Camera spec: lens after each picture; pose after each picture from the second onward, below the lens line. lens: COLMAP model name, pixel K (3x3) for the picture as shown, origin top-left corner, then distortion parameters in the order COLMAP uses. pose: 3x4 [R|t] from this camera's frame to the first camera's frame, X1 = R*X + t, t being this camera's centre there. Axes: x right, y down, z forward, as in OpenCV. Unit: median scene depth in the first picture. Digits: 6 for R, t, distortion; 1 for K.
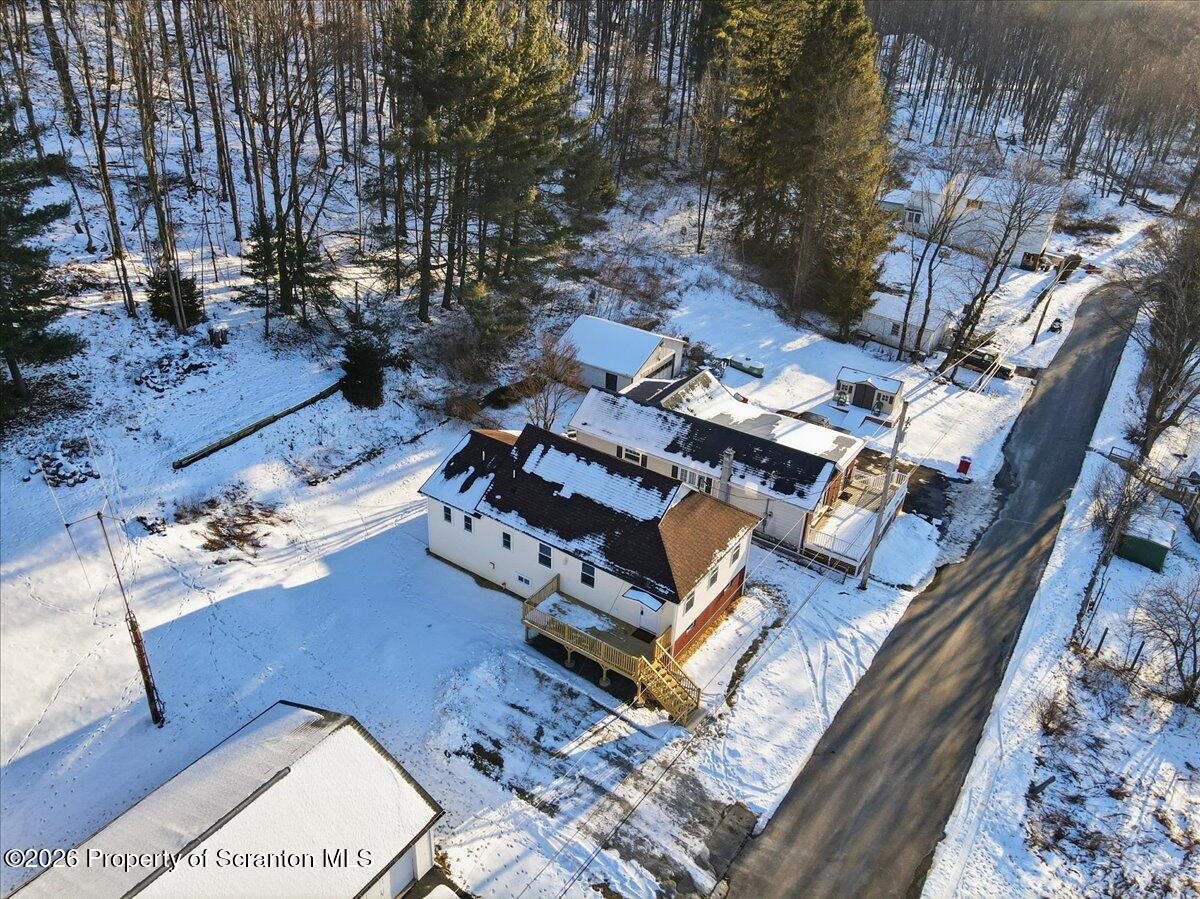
lens RADIAL K [[883.2, 0, 590.7], [0, 883.2, 451.1], [0, 0, 1]] dist [0.001166, 0.006431]
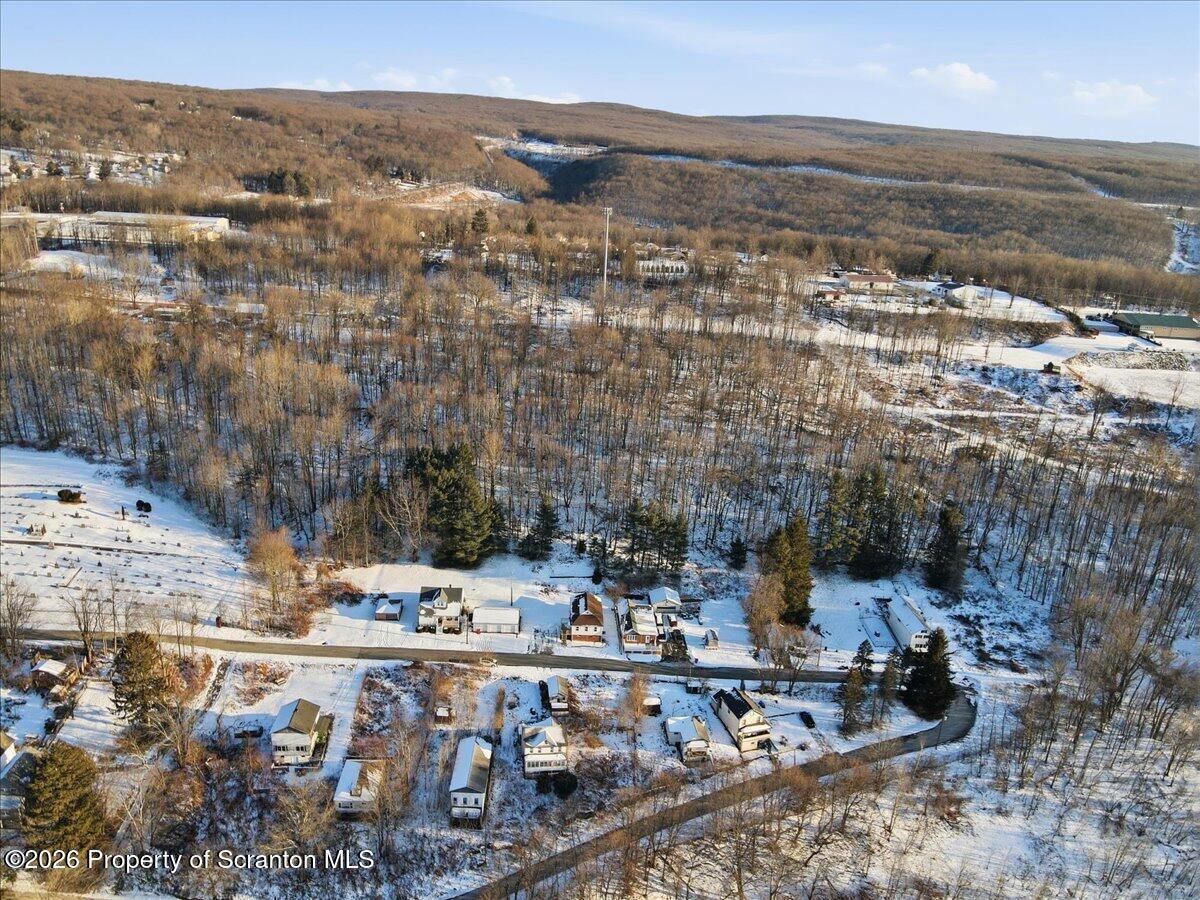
lens RADIAL K [[888.7, 0, 585.2], [0, 888.7, 449.2], [0, 0, 1]] dist [0.002278, -0.002174]
pose [[0.585550, 0.249376, -0.771326, 3.846201], [-0.419114, 0.907597, -0.024735, -0.684493], [0.693884, 0.337757, 0.635960, -2.692241]]
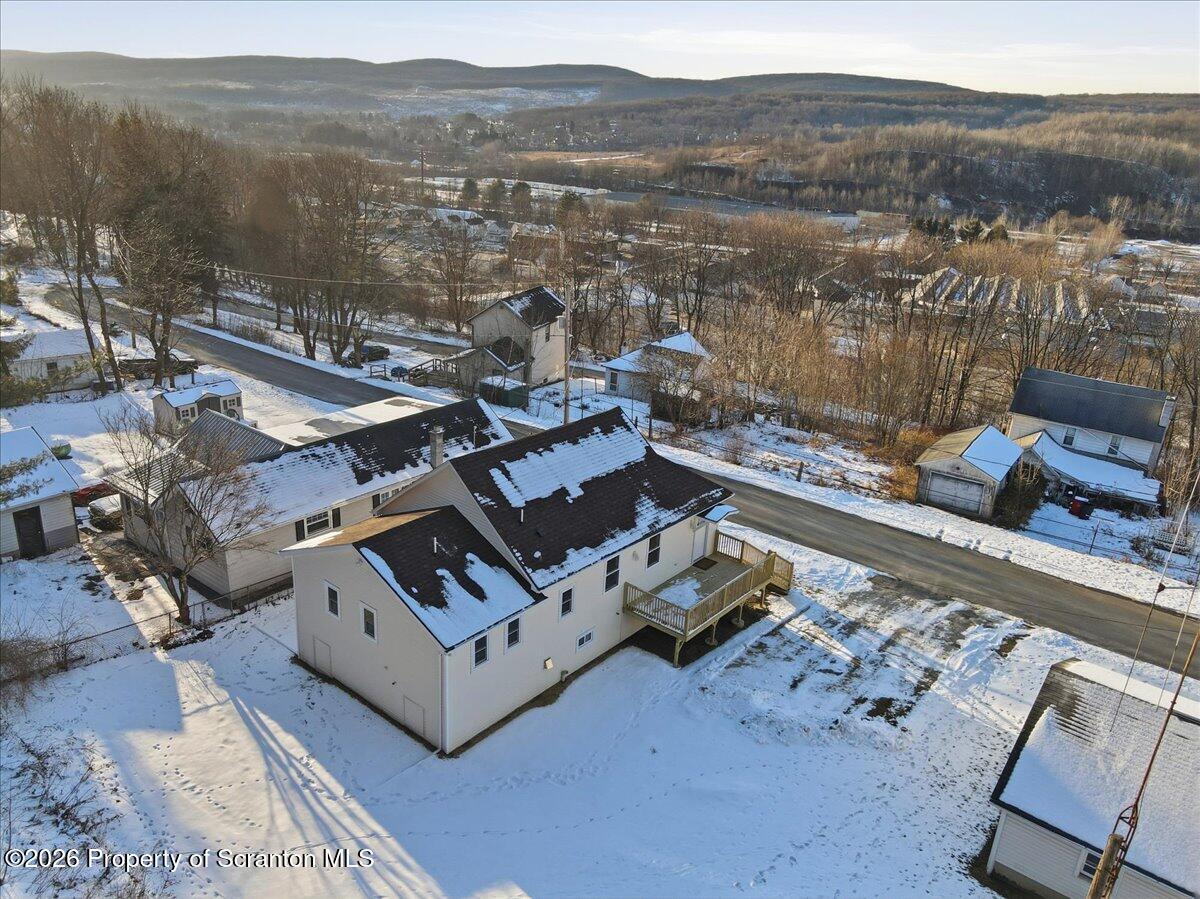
lens RADIAL K [[874.4, 0, 588.9], [0, 874.4, 447.5], [0, 0, 1]] dist [0.009277, 0.005589]
pose [[0.091932, -0.375899, 0.922089, -0.655942], [0.446233, 0.843376, 0.299322, -0.187583], [-0.890182, 0.383949, 0.245272, 0.767567]]
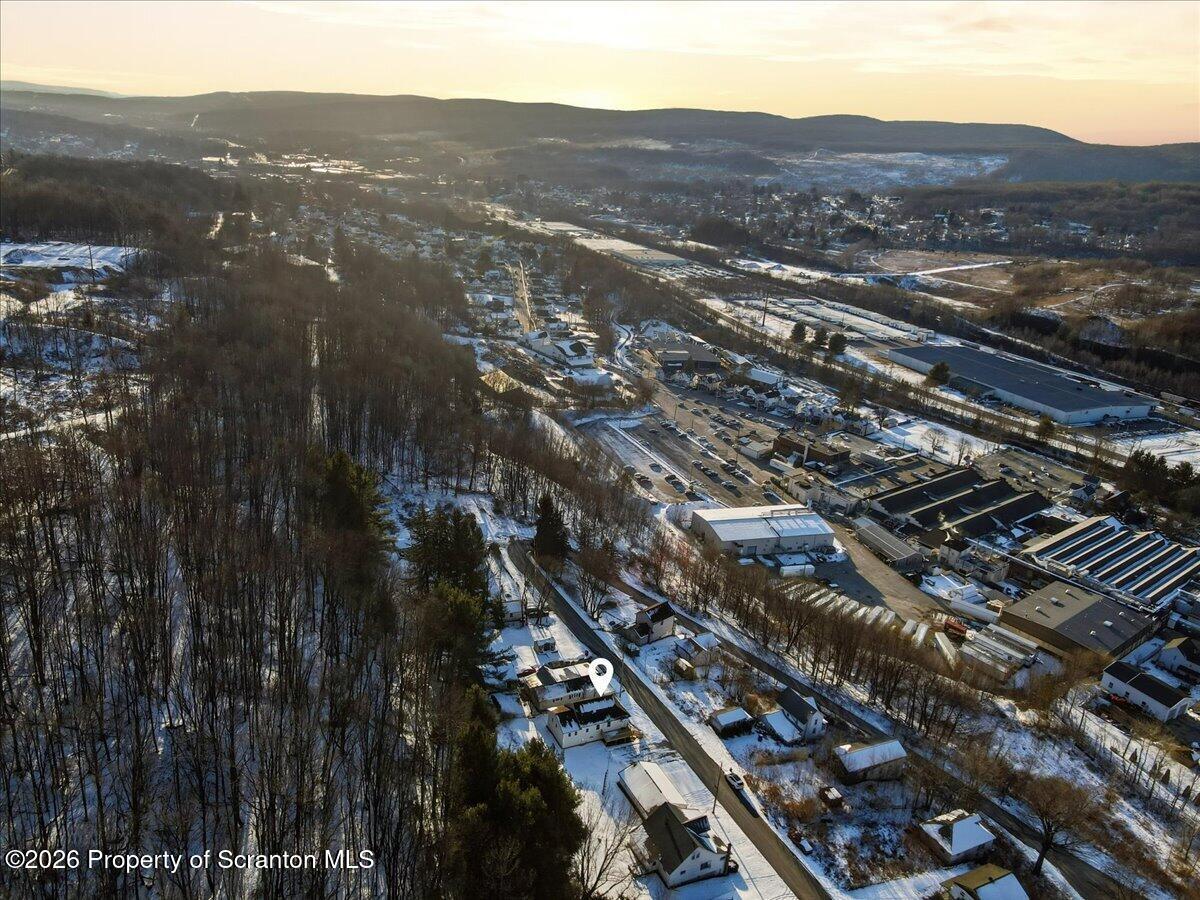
lens RADIAL K [[874.4, 0, 588.9], [0, 874.4, 448.0], [0, 0, 1]] dist [0.009277, 0.005589]
pose [[0.501378, -0.297472, 0.812484, -2.978259], [0.377597, 0.920126, 0.103870, -1.511823], [-0.778486, 0.254713, 0.573655, -1.660348]]
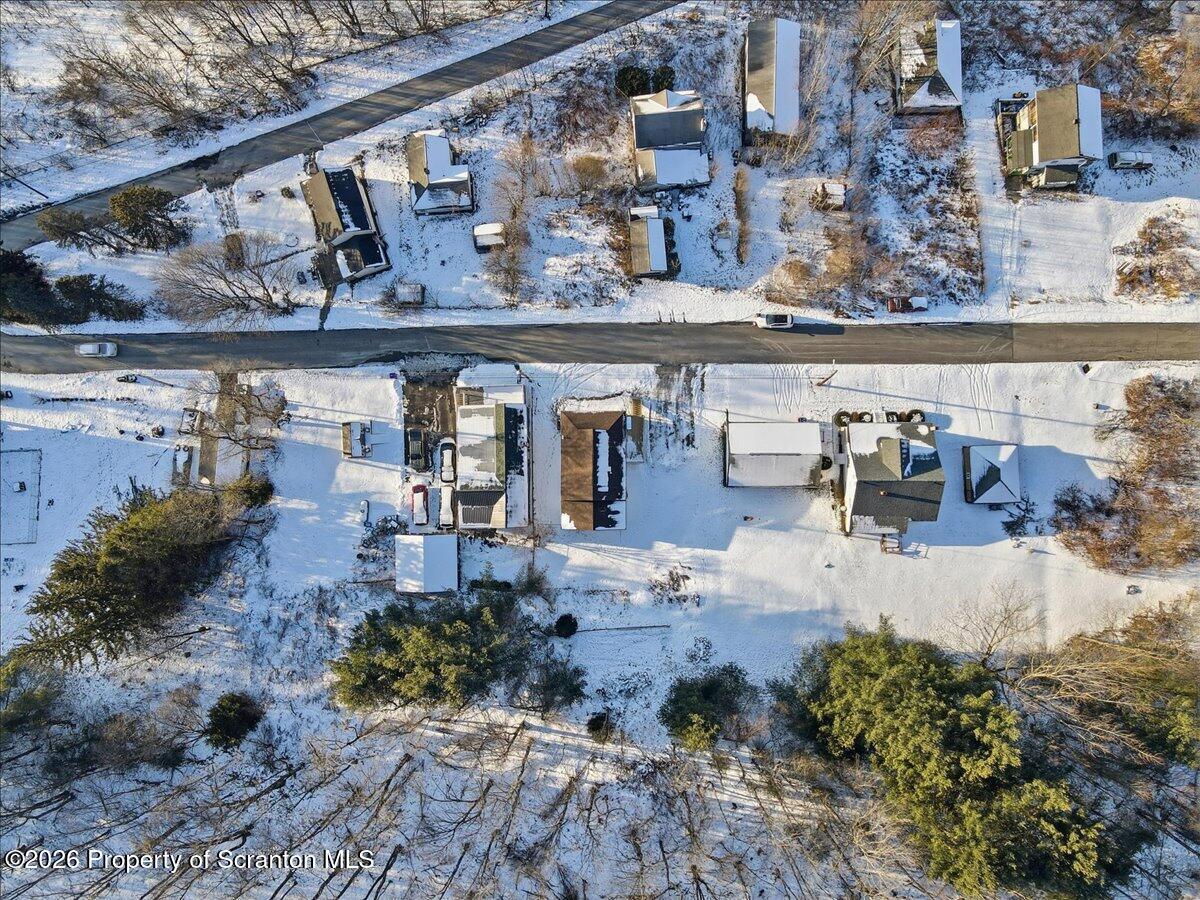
lens RADIAL K [[879.8, 0, 593.0], [0, 879.8, 451.8], [0, 0, 1]] dist [0.007813, 0.005559]
pose [[-0.566568, -0.824015, 0.000242, 0.041405], [0.408201, -0.280412, 0.868758, -2.183913], [-0.715802, 0.492309, 0.495236, -0.296033]]
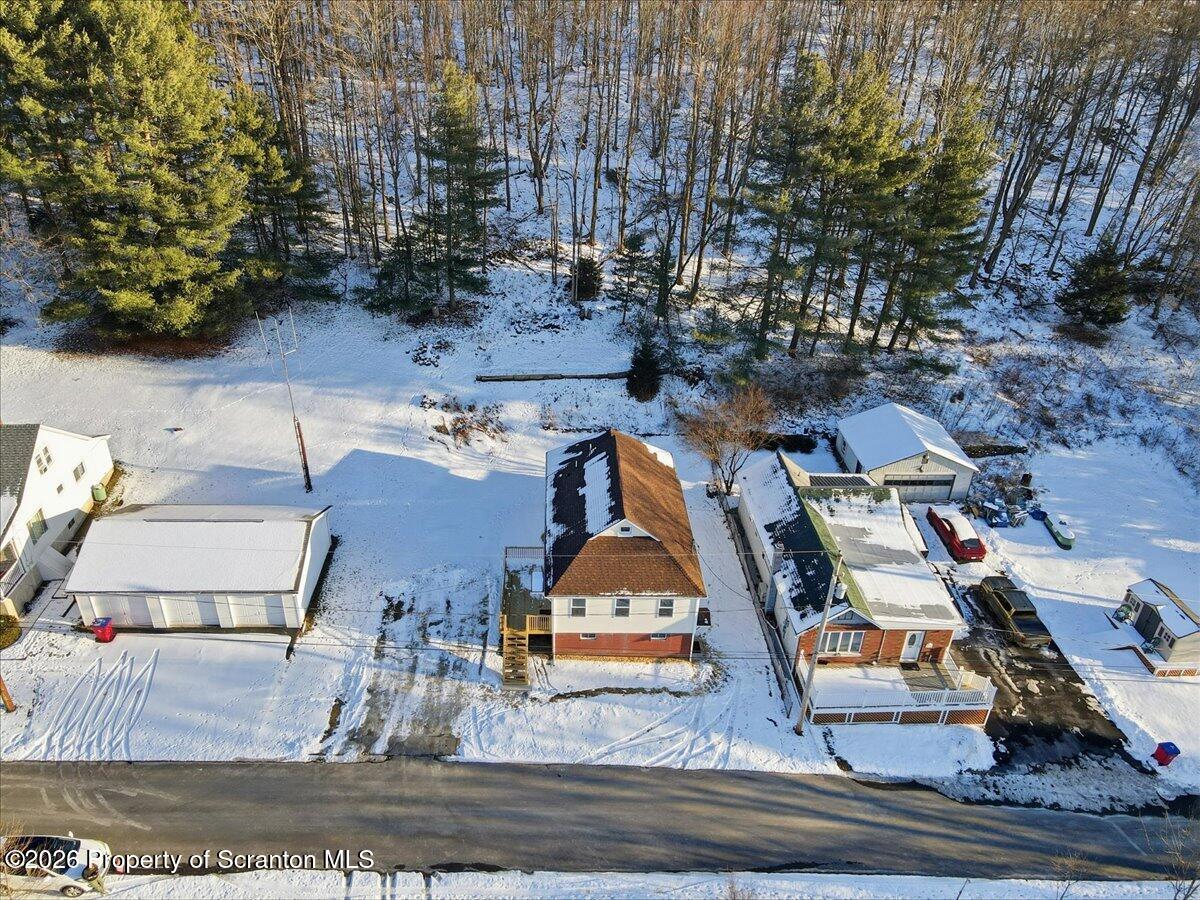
lens RADIAL K [[888.7, 0, 585.2], [0, 888.7, 449.2], [0, 0, 1]] dist [0.002278, -0.002174]
pose [[0.593081, 0.378942, -0.710393, 0.794146], [-0.400606, 0.904236, 0.147892, -0.181433], [0.698406, 0.196876, 0.688091, 0.140026]]
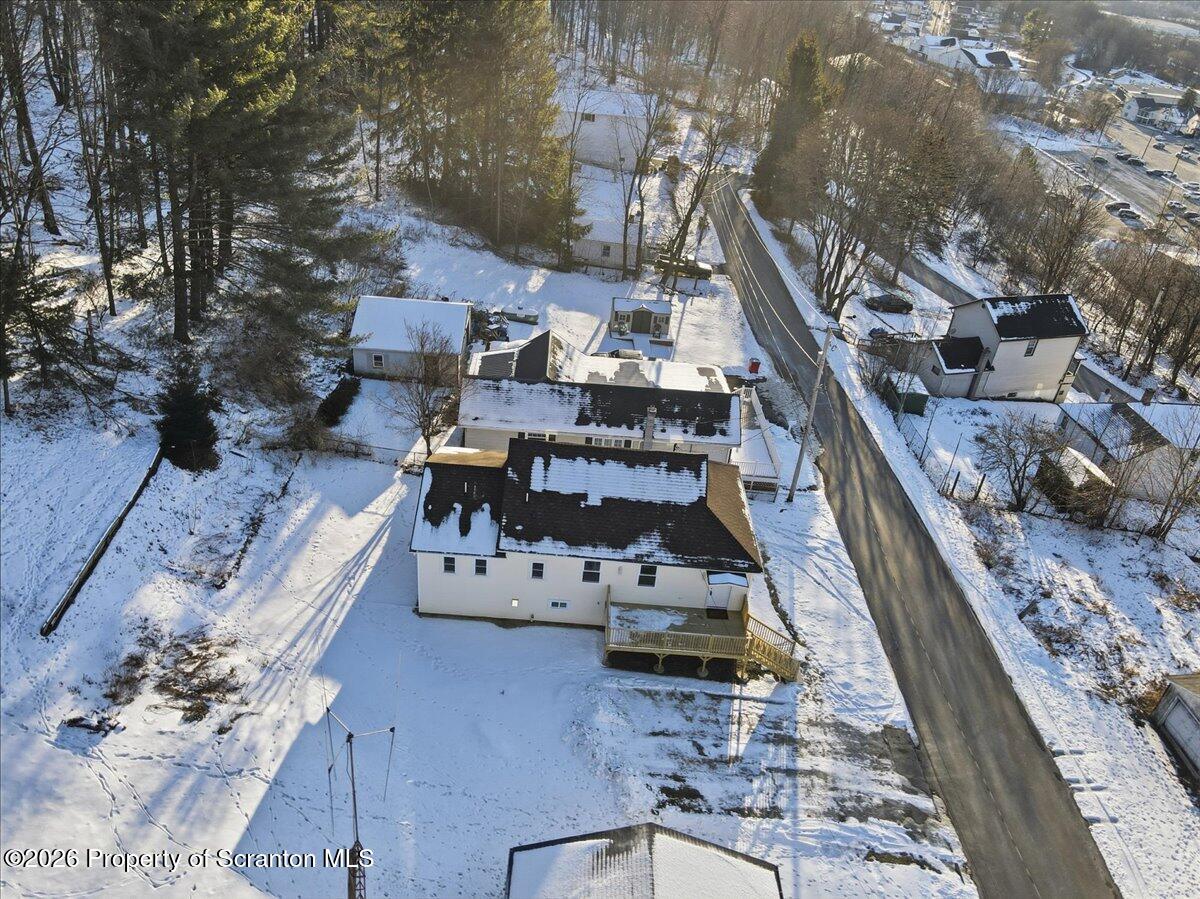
lens RADIAL K [[879.8, 0, 593.0], [0, 879.8, 451.3], [0, 0, 1]] dist [0.007813, 0.005559]
pose [[0.828399, -0.275216, 0.487863, -0.447270], [0.227013, 0.961192, 0.156762, -0.141652], [-0.512074, -0.019110, 0.858729, 0.200994]]
